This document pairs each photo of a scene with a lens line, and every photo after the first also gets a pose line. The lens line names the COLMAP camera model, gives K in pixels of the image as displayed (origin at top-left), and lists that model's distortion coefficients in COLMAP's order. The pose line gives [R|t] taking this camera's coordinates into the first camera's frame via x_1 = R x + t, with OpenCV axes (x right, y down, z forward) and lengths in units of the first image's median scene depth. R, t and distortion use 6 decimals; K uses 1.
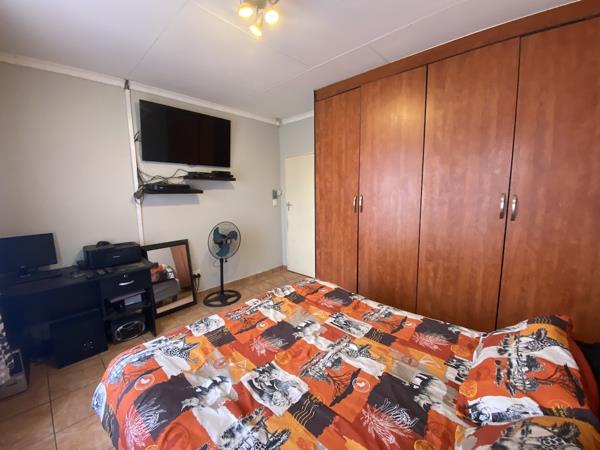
lens RADIAL K [[241.8, 0, 297.7], [0, 241.8, 224.6], [0, 0, 1]] dist [0.026994, -0.024763]
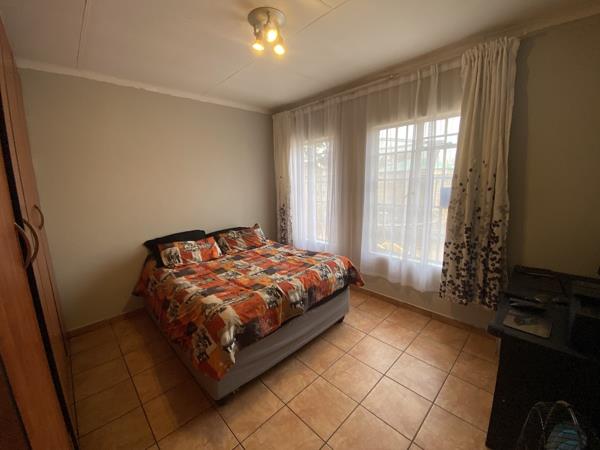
lens RADIAL K [[241.8, 0, 297.7], [0, 241.8, 224.6], [0, 0, 1]] dist [0.026994, -0.024763]
pose [[-0.998082, 0.025559, 0.056386, -0.332777], [0.040947, 0.955656, 0.291626, -0.353359], [-0.046432, 0.293375, -0.954869, 2.453853]]
